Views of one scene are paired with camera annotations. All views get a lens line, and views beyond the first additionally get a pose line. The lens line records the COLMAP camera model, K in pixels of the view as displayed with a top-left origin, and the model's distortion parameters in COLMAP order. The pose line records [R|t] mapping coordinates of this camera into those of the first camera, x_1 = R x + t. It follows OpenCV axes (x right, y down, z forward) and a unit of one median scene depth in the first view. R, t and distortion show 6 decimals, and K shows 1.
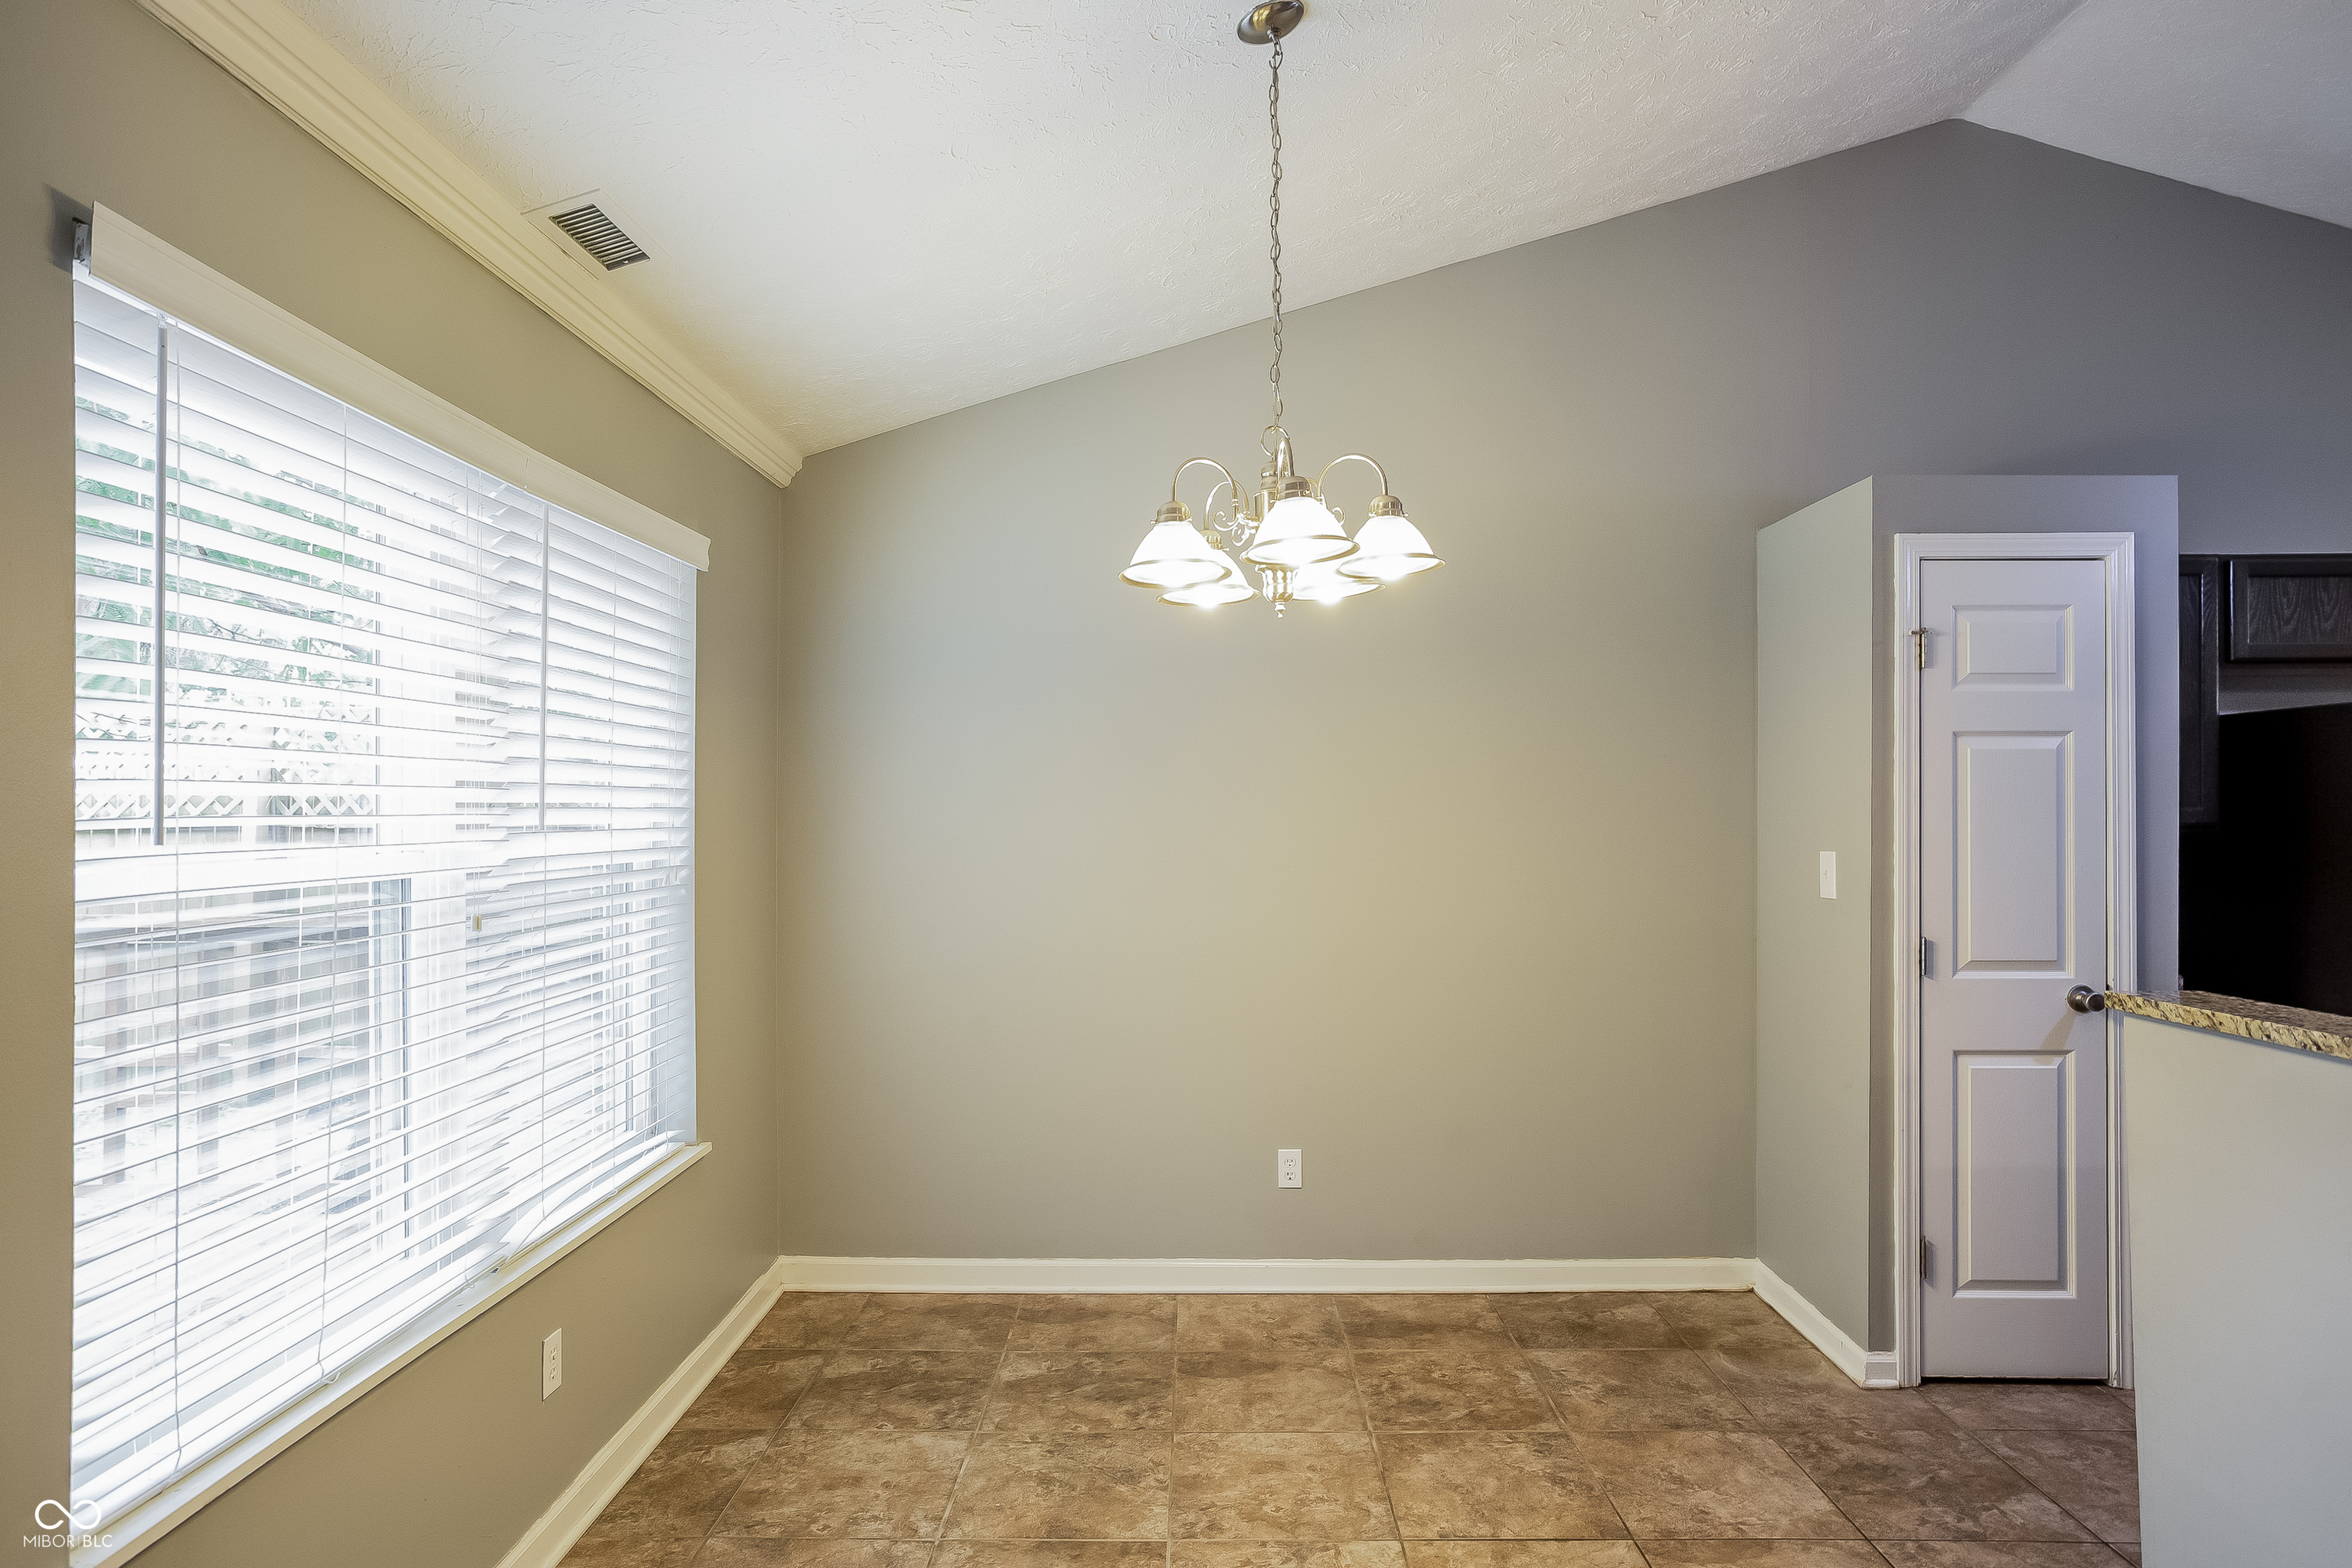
lens RADIAL K [[1365.8, 0, 1165.6], [0, 1365.8, 793.9], [0, 0, 1]] dist [-0.003781, 0.000387]
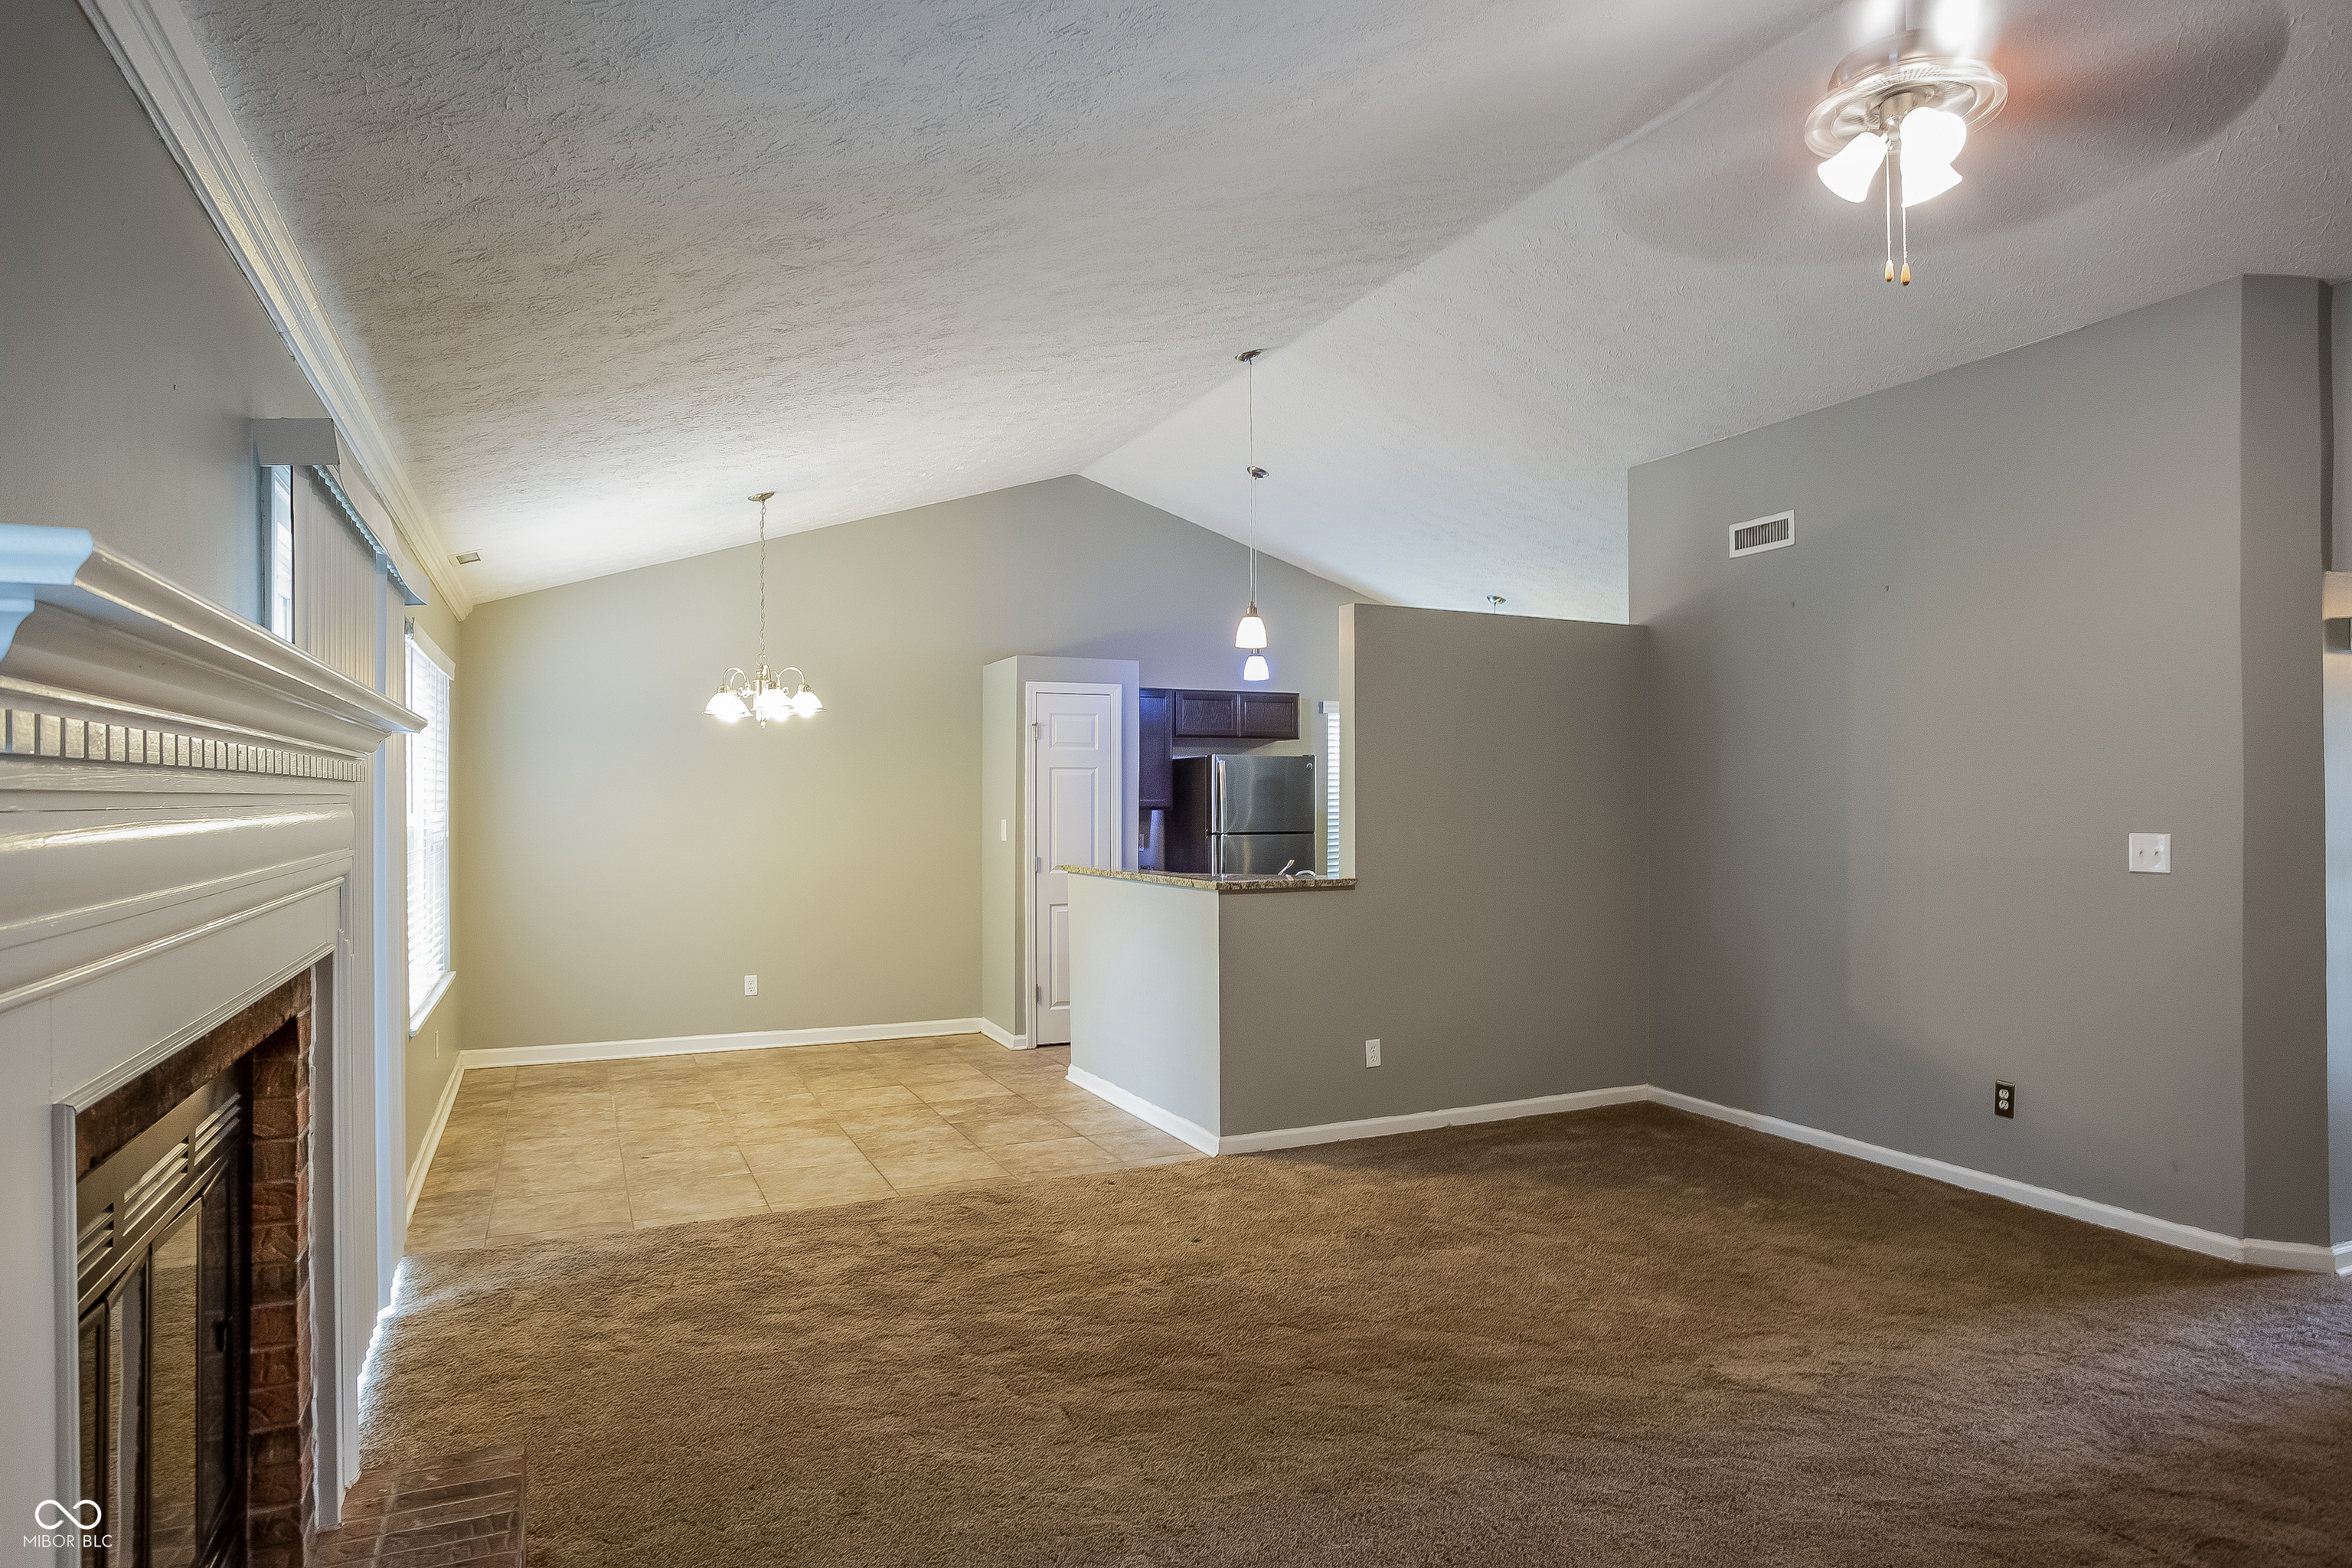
lens RADIAL K [[1365.8, 0, 1162.3], [0, 1365.8, 795.8], [0, 0, 1]] dist [-0.003781, 0.000387]
pose [[0.907400, -0.005083, 0.420237, -0.226630], [0.004629, 0.999987, 0.002101, -0.001727], [-0.420242, 0.000039, 0.907412, -1.192936]]
